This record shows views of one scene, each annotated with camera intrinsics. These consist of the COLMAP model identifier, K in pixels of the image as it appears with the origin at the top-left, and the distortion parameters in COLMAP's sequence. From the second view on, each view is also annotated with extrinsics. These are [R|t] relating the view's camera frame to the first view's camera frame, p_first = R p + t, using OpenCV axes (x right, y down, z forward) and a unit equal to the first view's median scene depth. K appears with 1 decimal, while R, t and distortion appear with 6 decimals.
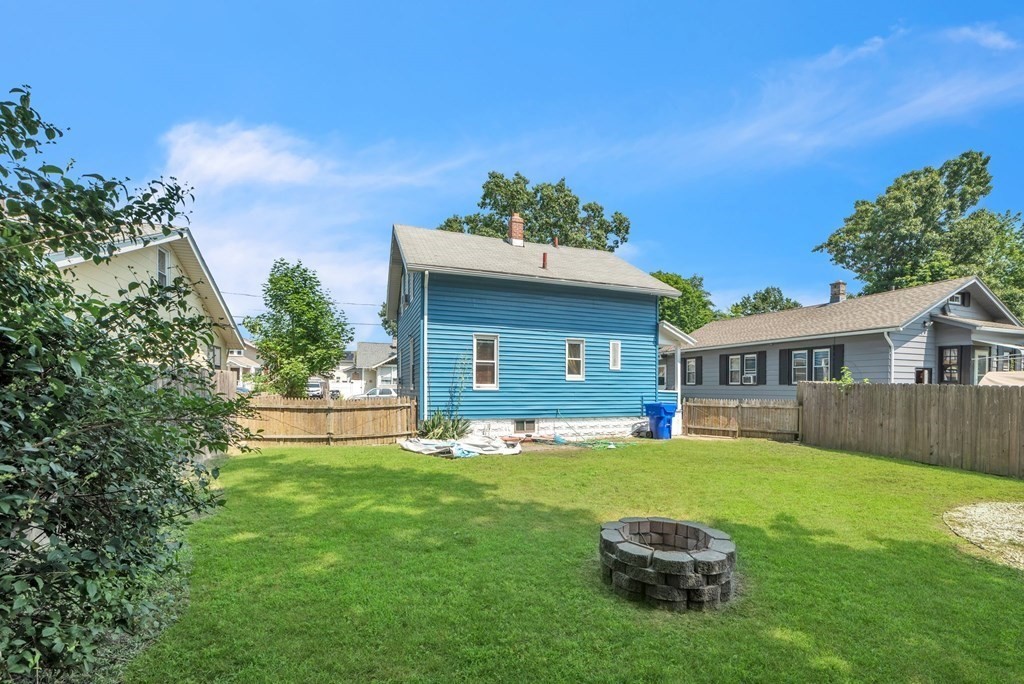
lens RADIAL K [[409.4, 0, 512.2], [0, 409.4, 374.3], [0, 0, 1]] dist [-0.016512, 0.000286]
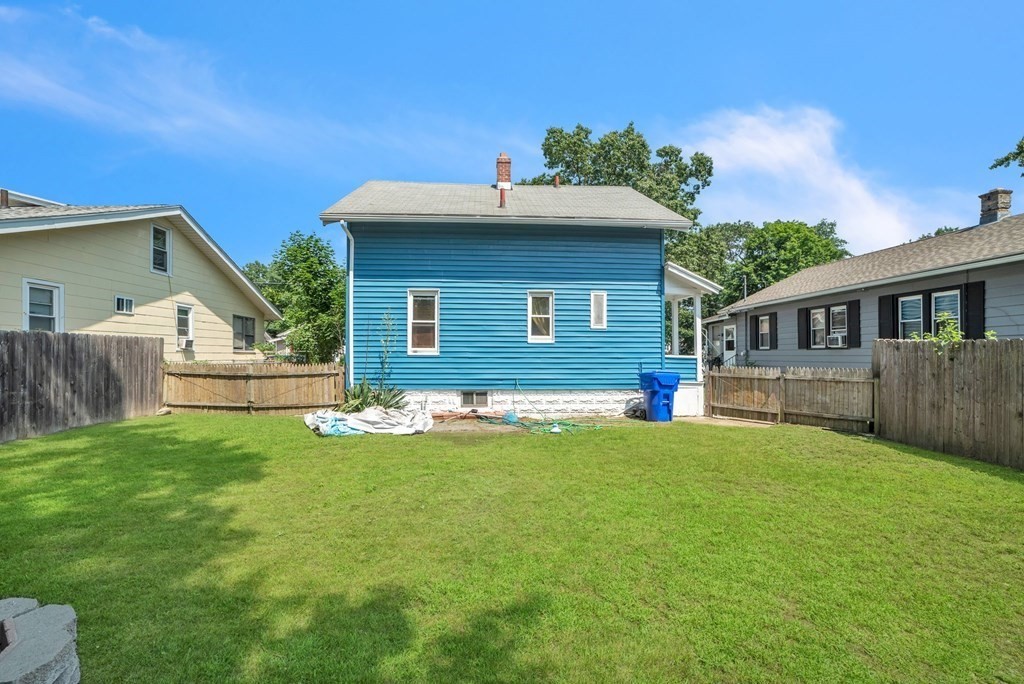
lens RADIAL K [[402.0, 0, 512.0], [0, 402.0, 342.0], [0, 0, 1]] dist [-0.022999, 0.008574]
pose [[0.961895, -0.013363, -0.273092, 0.309026], [0.012306, 0.999909, -0.005584, 0.016515], [0.273142, 0.002010, 0.961972, 0.230649]]
